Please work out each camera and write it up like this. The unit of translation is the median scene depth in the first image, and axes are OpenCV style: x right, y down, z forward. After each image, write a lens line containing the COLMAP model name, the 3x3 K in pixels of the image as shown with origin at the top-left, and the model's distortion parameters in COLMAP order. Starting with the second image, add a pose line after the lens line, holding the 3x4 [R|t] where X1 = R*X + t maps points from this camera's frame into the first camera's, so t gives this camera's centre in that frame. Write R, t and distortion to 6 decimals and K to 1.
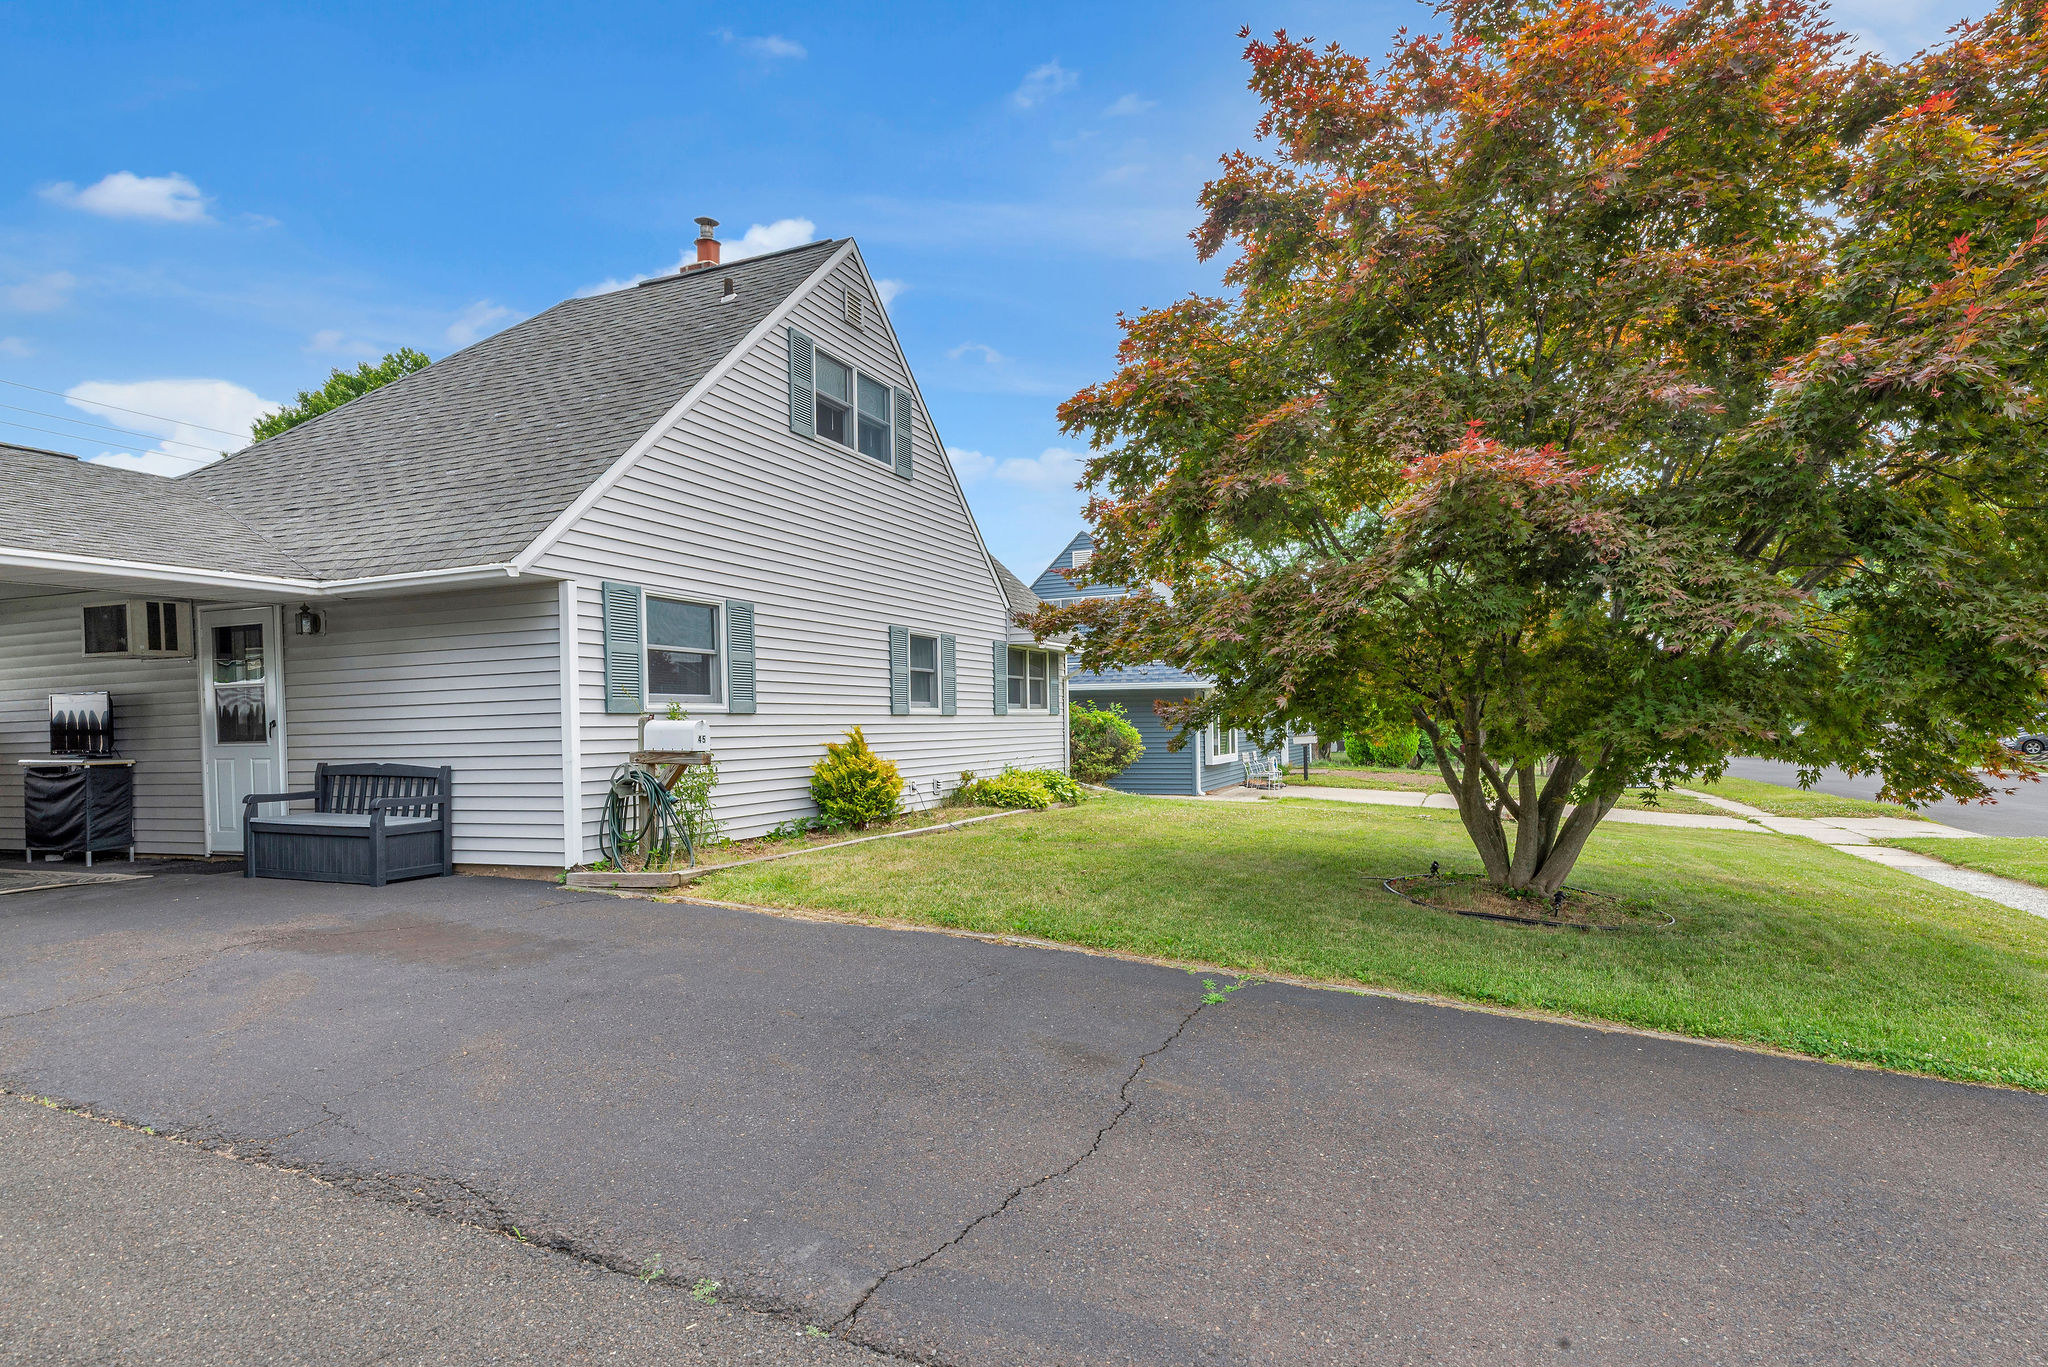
lens RADIAL K [[1026.5, 0, 1022.6], [0, 1026.5, 738.1], [0, 0, 1]] dist [0.000676, 0.000857]
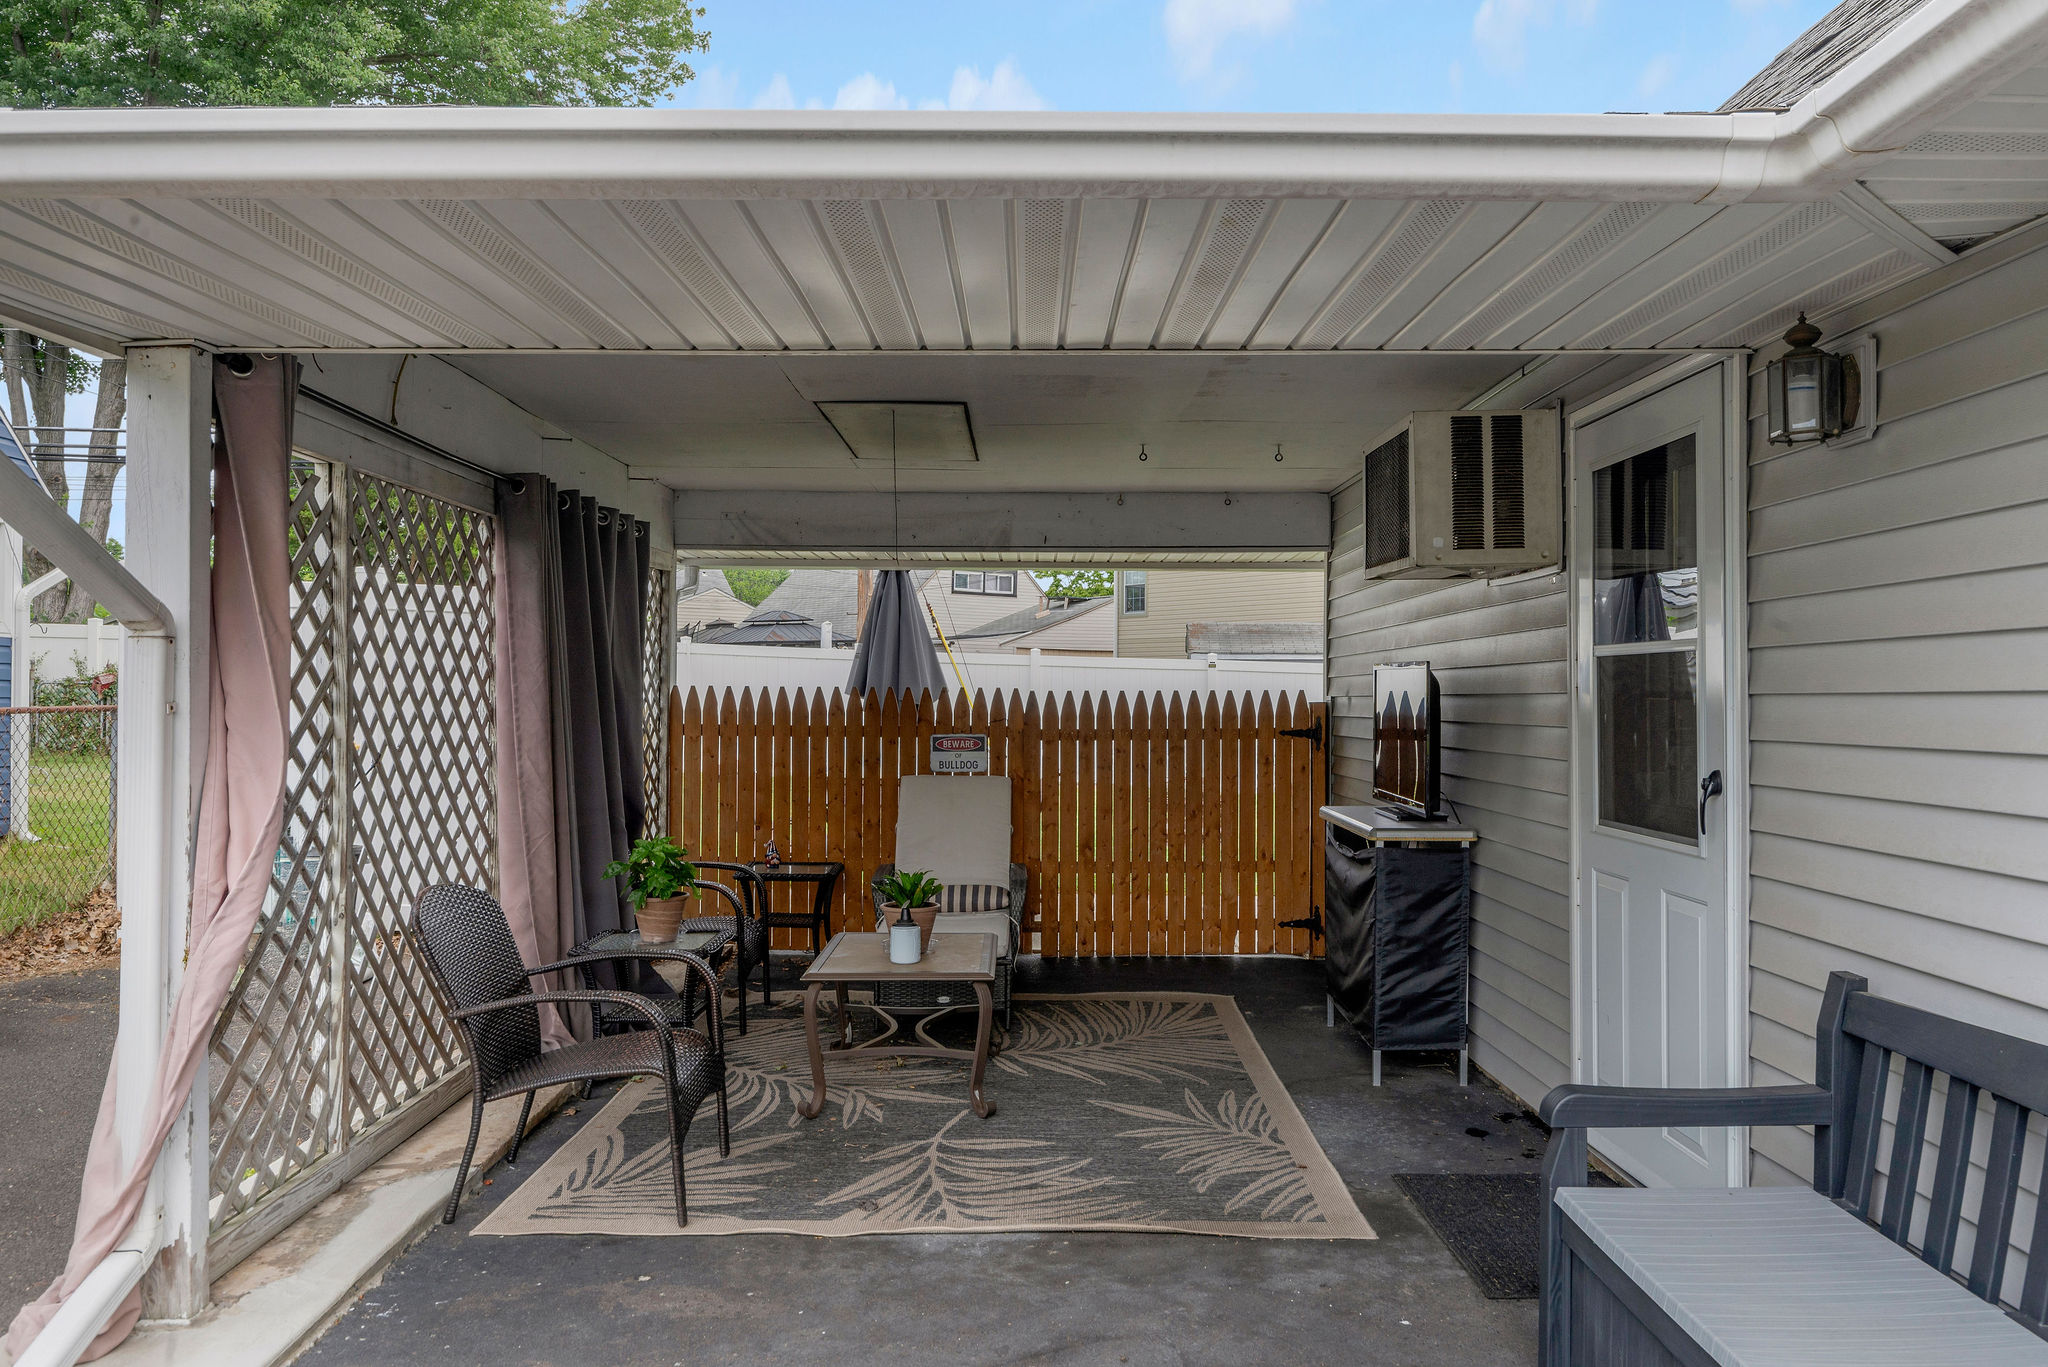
lens RADIAL K [[1490.1, 0, 992.9], [0, 1490.1, 680.5], [0, 0, 1]] dist [0.000093, 0.003075]
pose [[0.334207, 0.015419, -0.942373, -0.433663], [-0.025559, 0.999647, 0.007292, -0.041985], [0.942153, 0.021649, 0.334483, 0.712160]]
